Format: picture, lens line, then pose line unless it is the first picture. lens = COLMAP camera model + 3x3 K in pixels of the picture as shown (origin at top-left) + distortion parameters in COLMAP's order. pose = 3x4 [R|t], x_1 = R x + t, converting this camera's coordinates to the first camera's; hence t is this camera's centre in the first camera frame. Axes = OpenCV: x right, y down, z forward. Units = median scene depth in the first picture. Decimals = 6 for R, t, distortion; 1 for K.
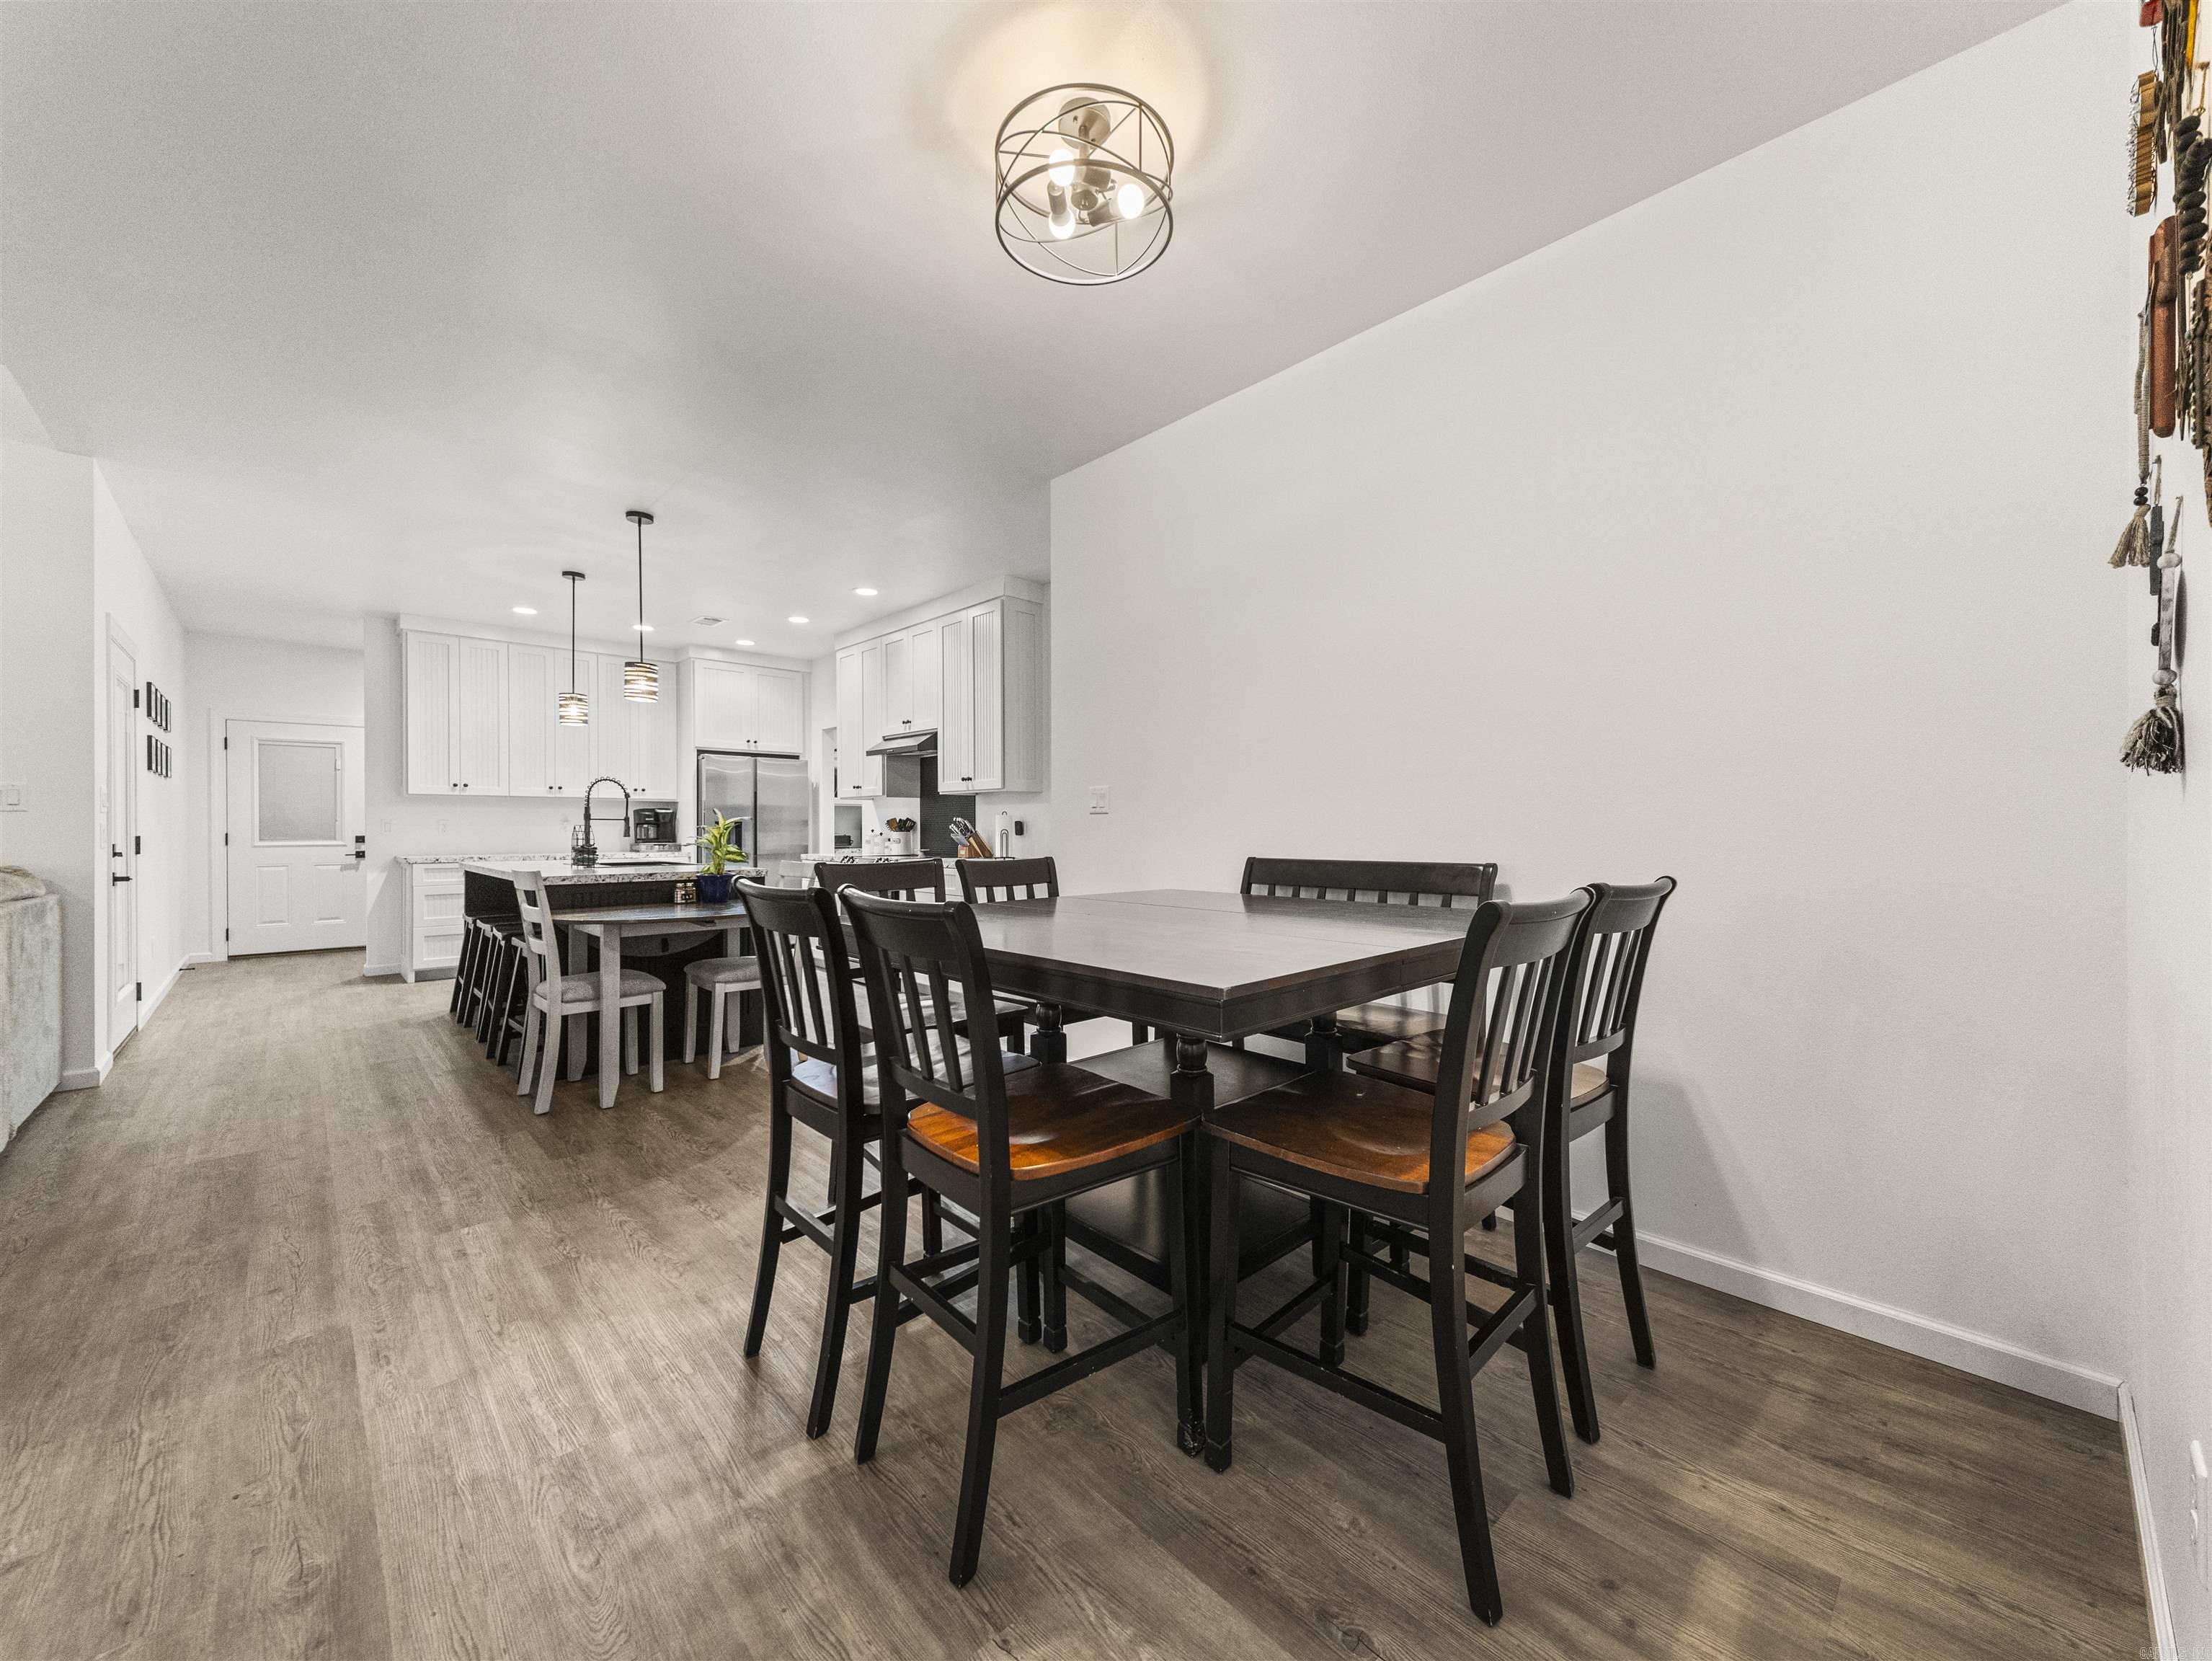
lens RADIAL K [[849.3, 0, 1109.3], [0, 849.3, 825.4], [0, 0, 1]] dist [0.037213, -0.014351]
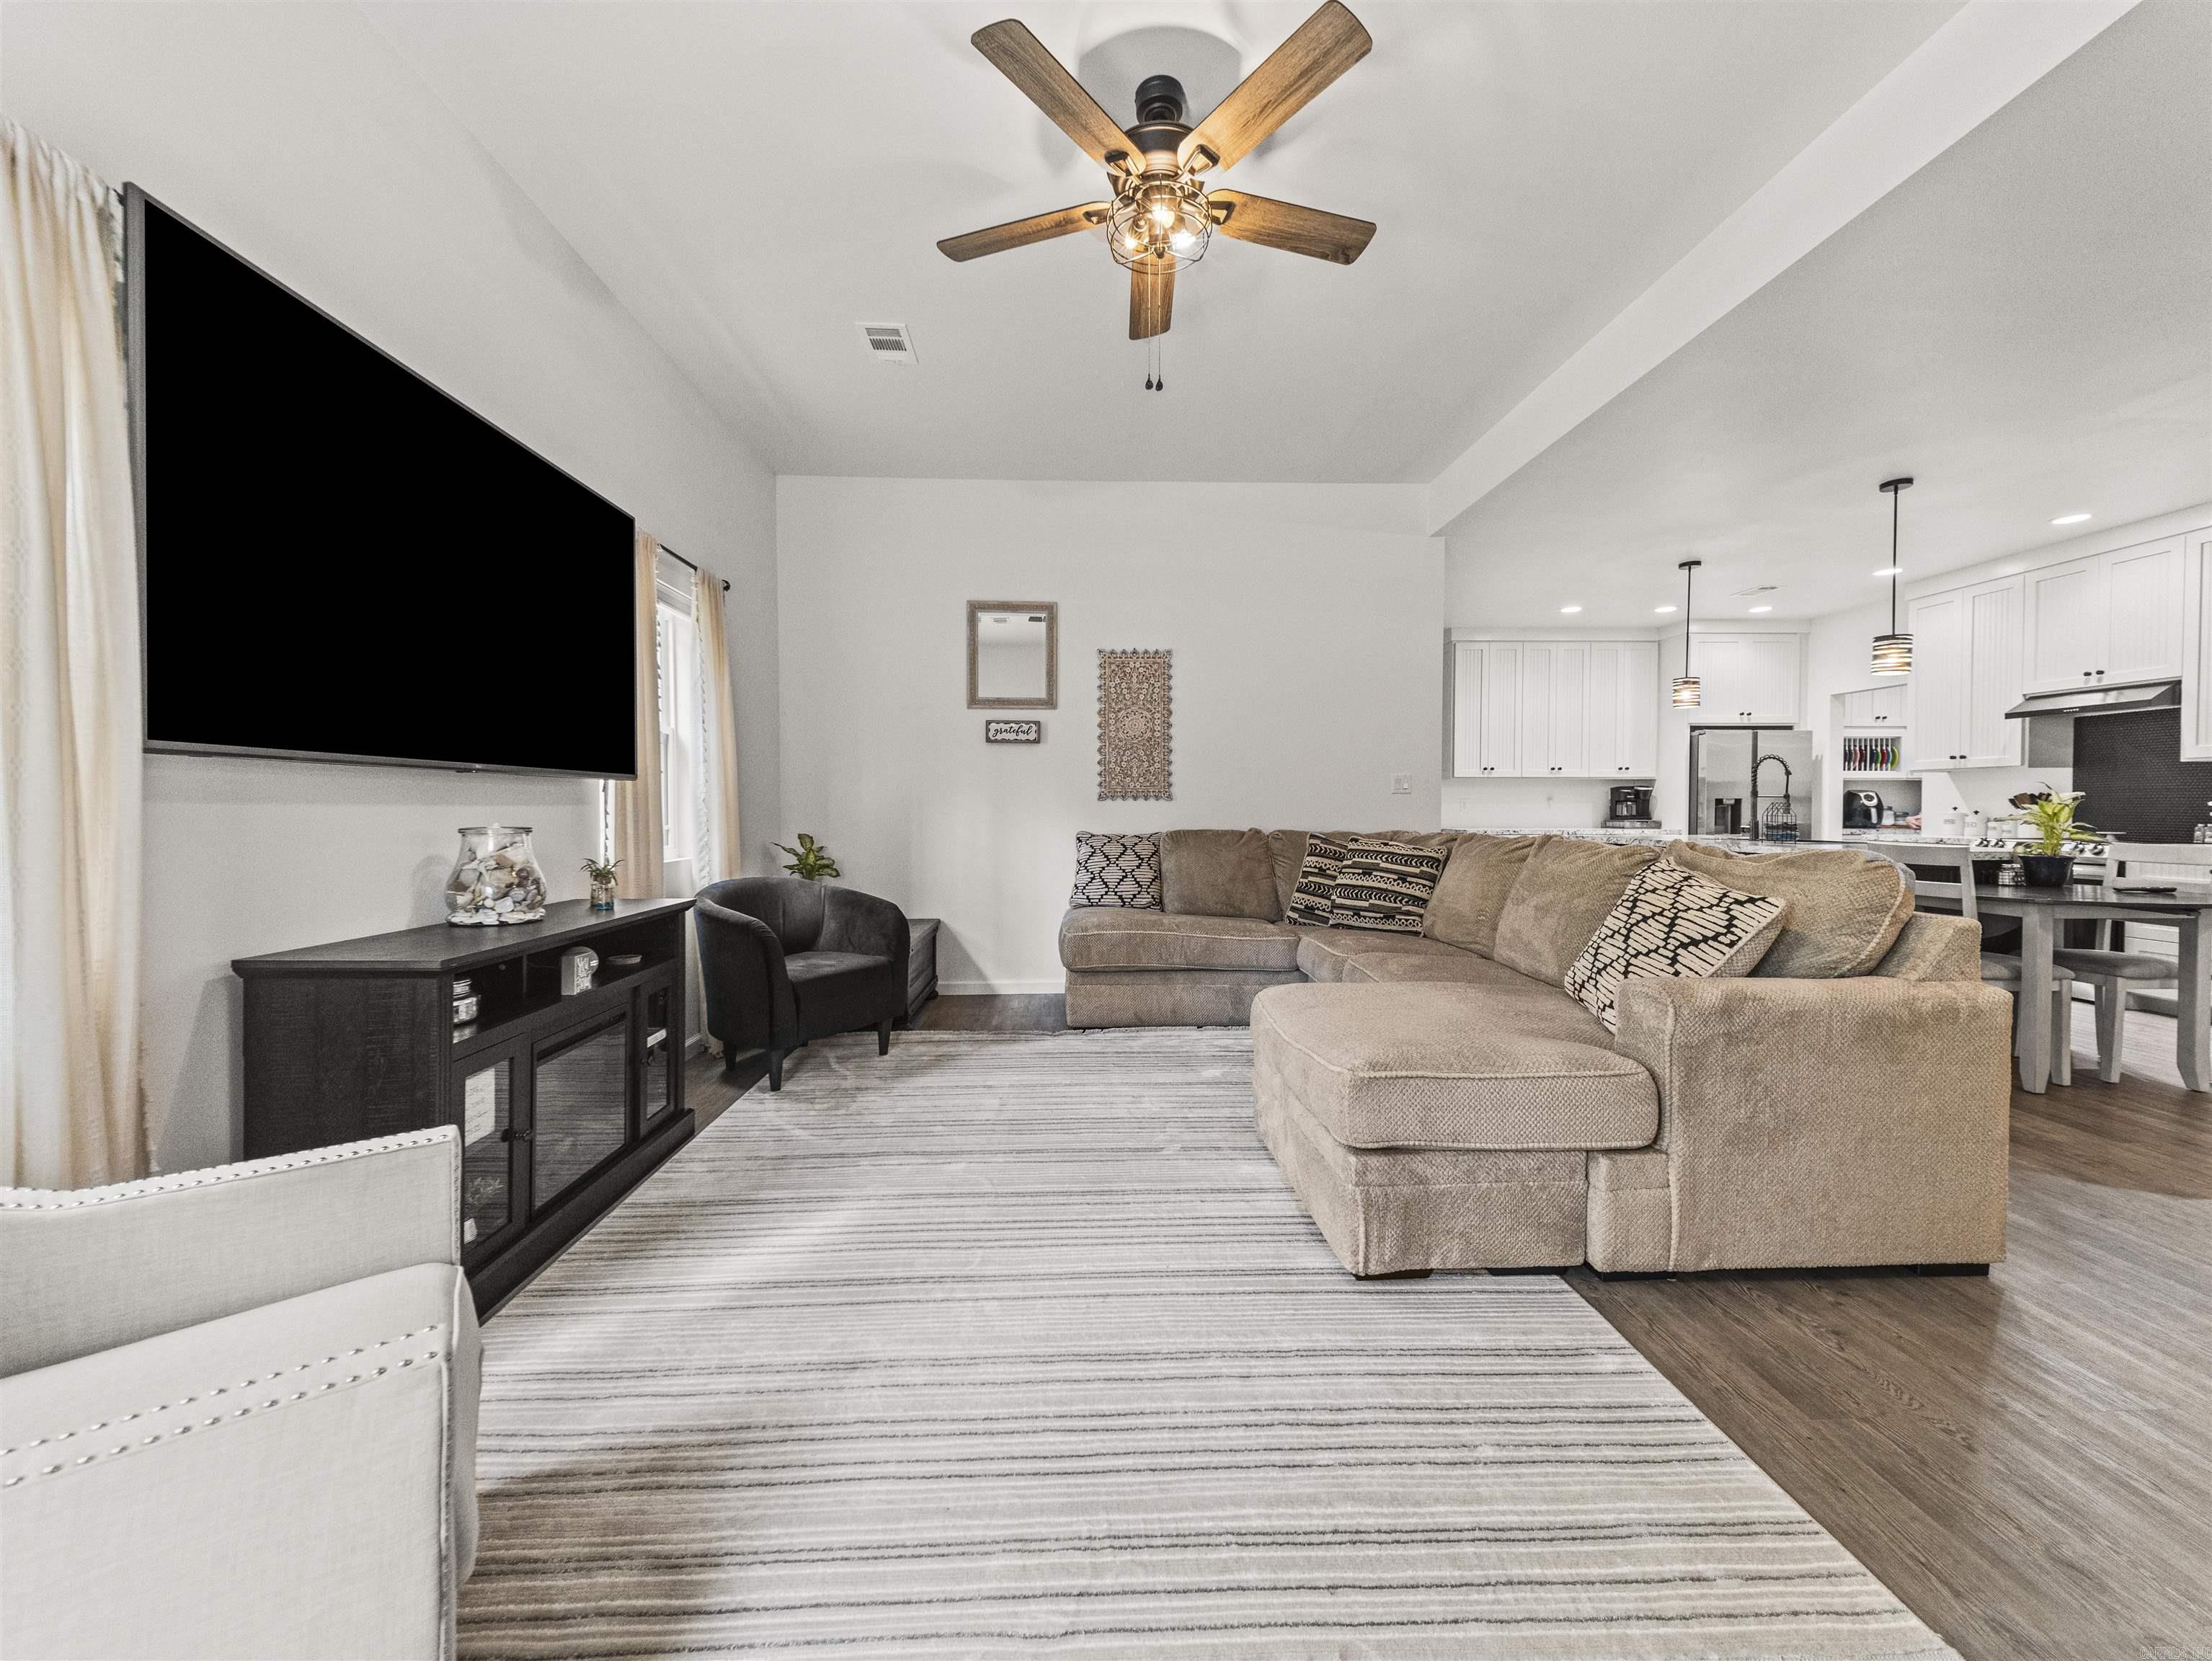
lens RADIAL K [[860.5, 0, 1110.9], [0, 860.5, 805.2], [0, 0, 1]] dist [0.035836, -0.011971]
pose [[0.759241, -0.000293, -0.650809, -0.402101], [0.001693, 0.999997, 0.001525, 0.000203], [0.650807, -0.002259, 0.759240, -0.237940]]
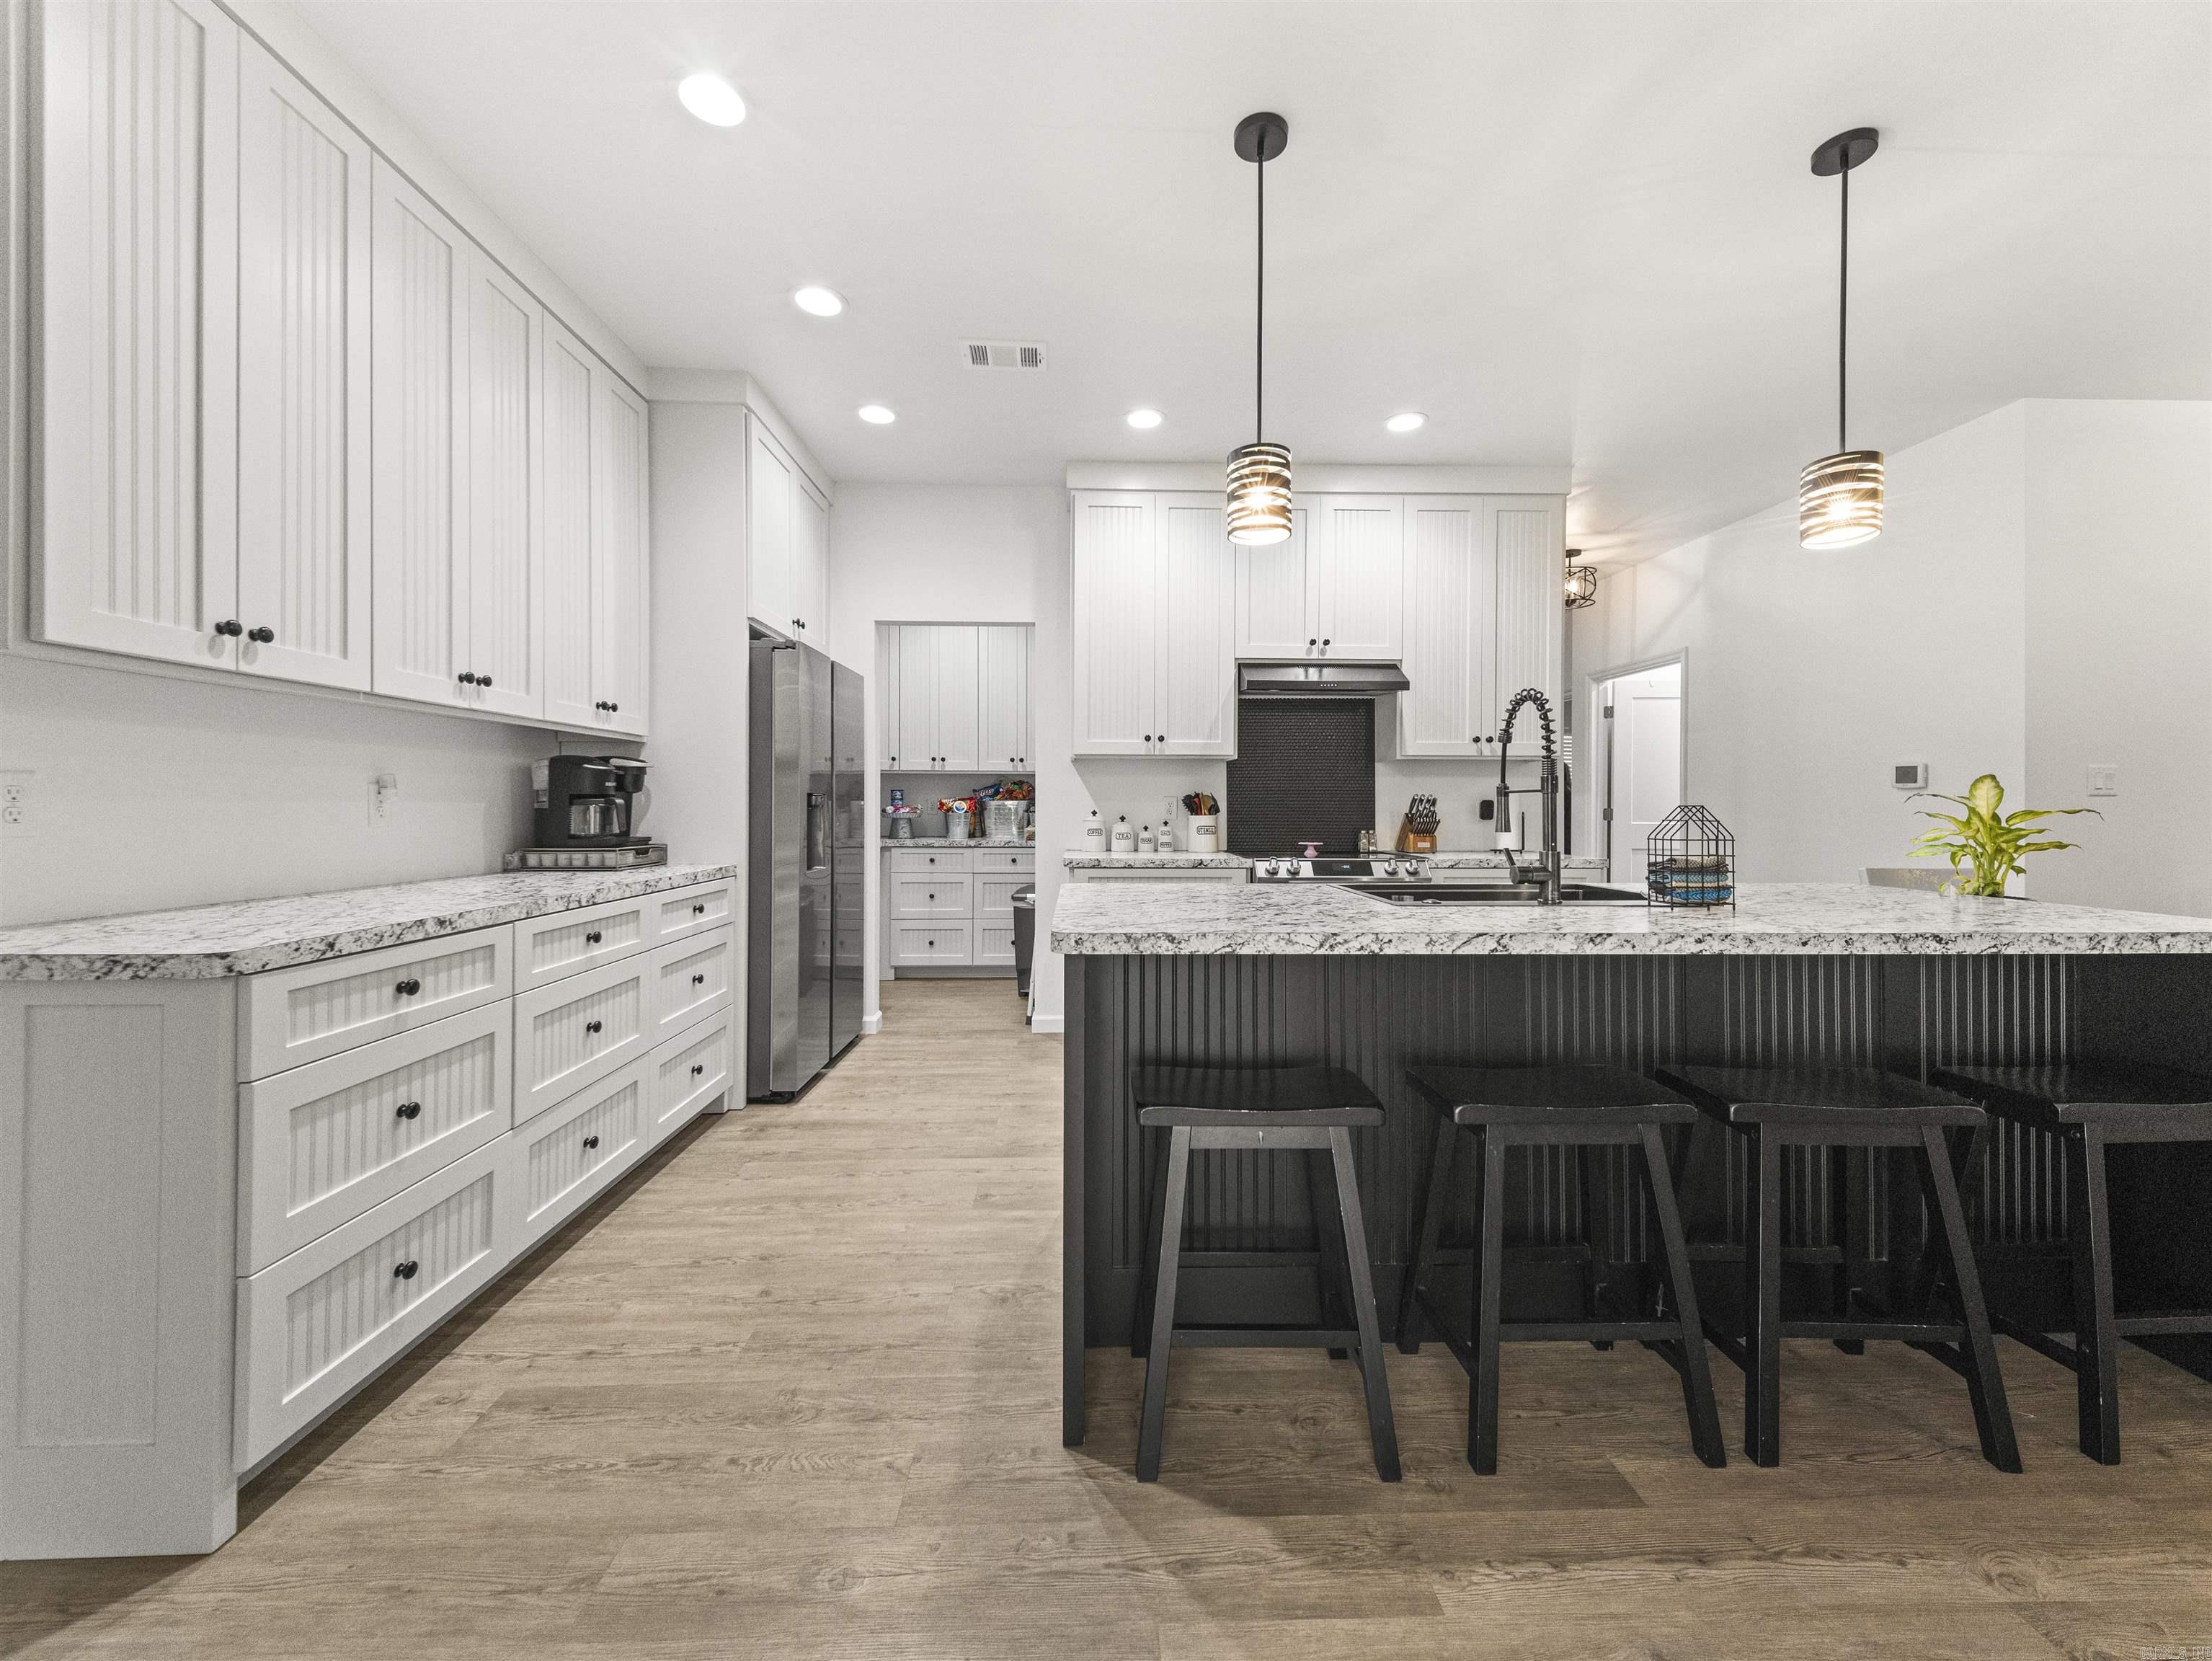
lens RADIAL K [[858.4, 0, 1112.9], [0, 858.4, 801.0], [0, 0, 1]] dist [0.034150, -0.012671]
pose [[0.660663, 0.008284, 0.750637, -0.826174], [-0.005571, 0.999966, -0.006133, 0.001502], [-0.750662, -0.000130, 0.660687, 0.695840]]
